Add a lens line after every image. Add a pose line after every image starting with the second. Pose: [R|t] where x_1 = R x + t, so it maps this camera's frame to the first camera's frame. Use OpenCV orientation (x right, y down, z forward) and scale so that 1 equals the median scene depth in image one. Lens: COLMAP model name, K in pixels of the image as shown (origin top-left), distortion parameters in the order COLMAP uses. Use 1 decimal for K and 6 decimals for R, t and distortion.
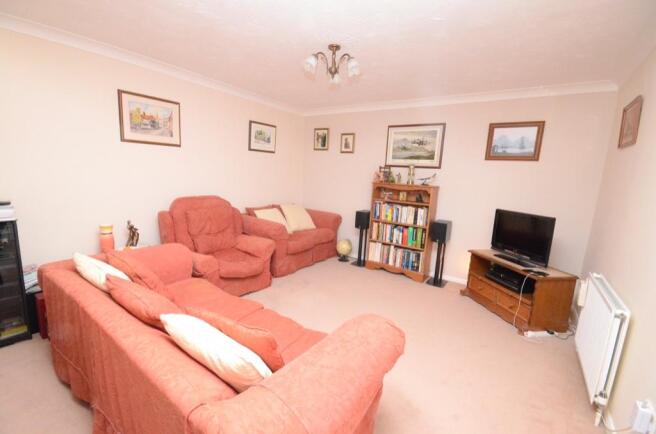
lens RADIAL K [[288.4, 0, 328.0], [0, 288.4, 217.0], [0, 0, 1]] dist [-0.003101, -0.000969]
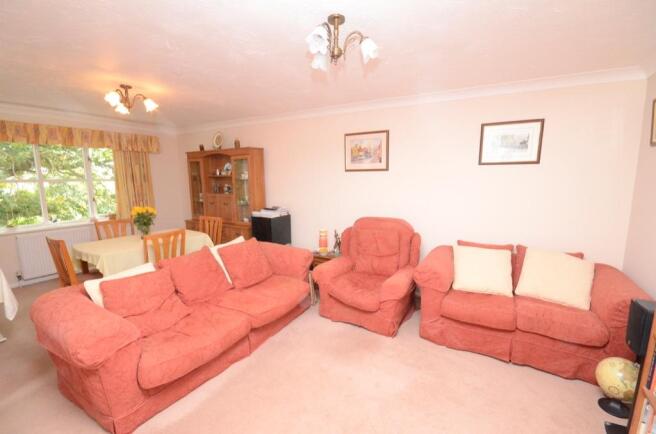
lens RADIAL K [[288.4, 0, 328.0], [0, 288.4, 217.0], [0, 0, 1]] dist [-0.003101, -0.000969]
pose [[0.073046, 0.086241, -0.993593, 0.473341], [-0.147544, 0.986226, 0.074754, -0.104205], [0.986354, 0.141138, 0.084764, 0.615918]]
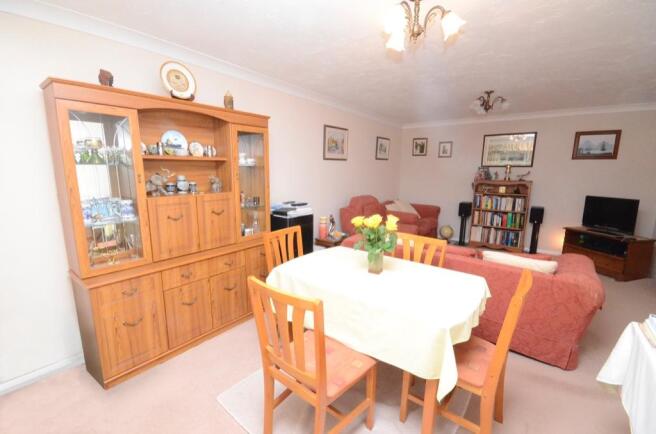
lens RADIAL K [[288.4, 0, 328.0], [0, 288.4, 217.0], [0, 0, 1]] dist [-0.003101, -0.000969]
pose [[0.998430, -0.040440, -0.038749, -0.481038], [0.040724, 0.999149, 0.006554, 0.011373], [0.038451, -0.008121, 0.999227, -0.331685]]
